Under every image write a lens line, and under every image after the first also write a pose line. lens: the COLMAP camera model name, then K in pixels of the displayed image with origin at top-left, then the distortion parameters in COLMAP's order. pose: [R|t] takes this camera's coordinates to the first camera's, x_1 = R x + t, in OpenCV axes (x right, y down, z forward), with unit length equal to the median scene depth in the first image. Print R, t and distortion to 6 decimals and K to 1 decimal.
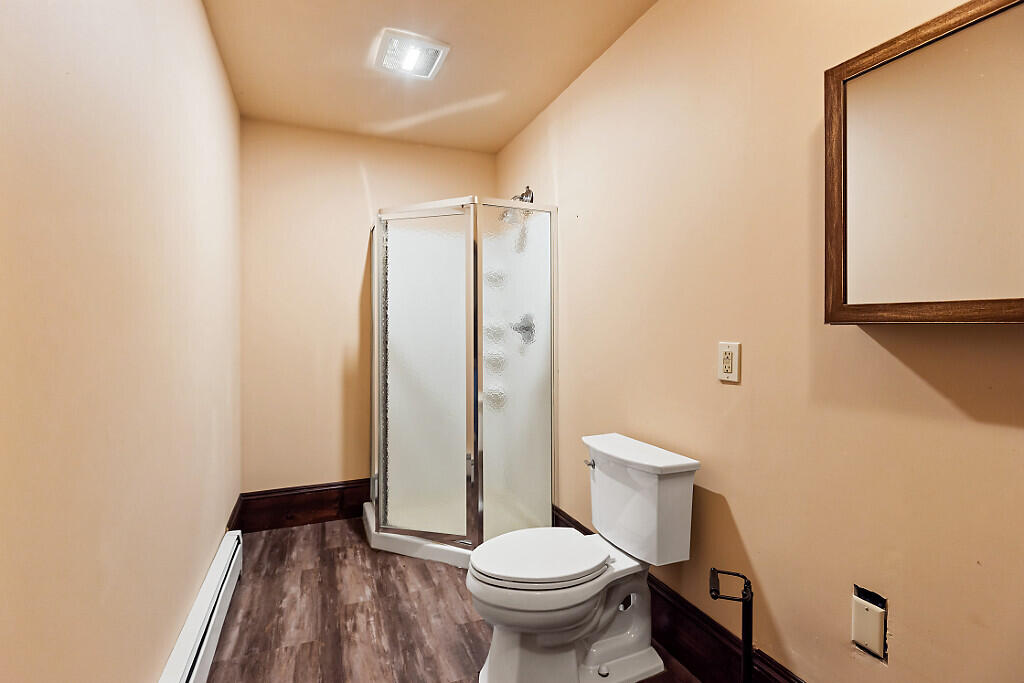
lens RADIAL K [[466.3, 0, 507.4], [0, 466.3, 330.5], [0, 0, 1]] dist [-0.006287, -0.000297]
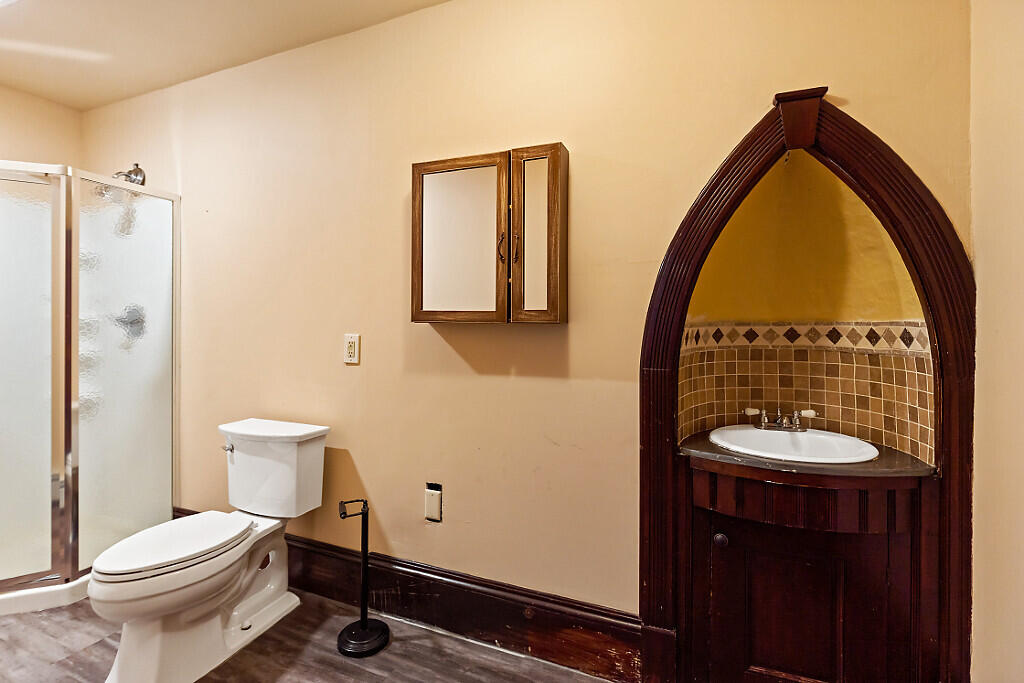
lens RADIAL K [[466.3, 0, 506.9], [0, 466.3, 320.3], [0, 0, 1]] dist [-0.006287, -0.000297]
pose [[0.706212, 0.007351, 0.707962, -0.153283], [-0.004029, 0.999972, -0.006364, -0.008068], [-0.707989, 0.001642, 0.706222, -0.255139]]
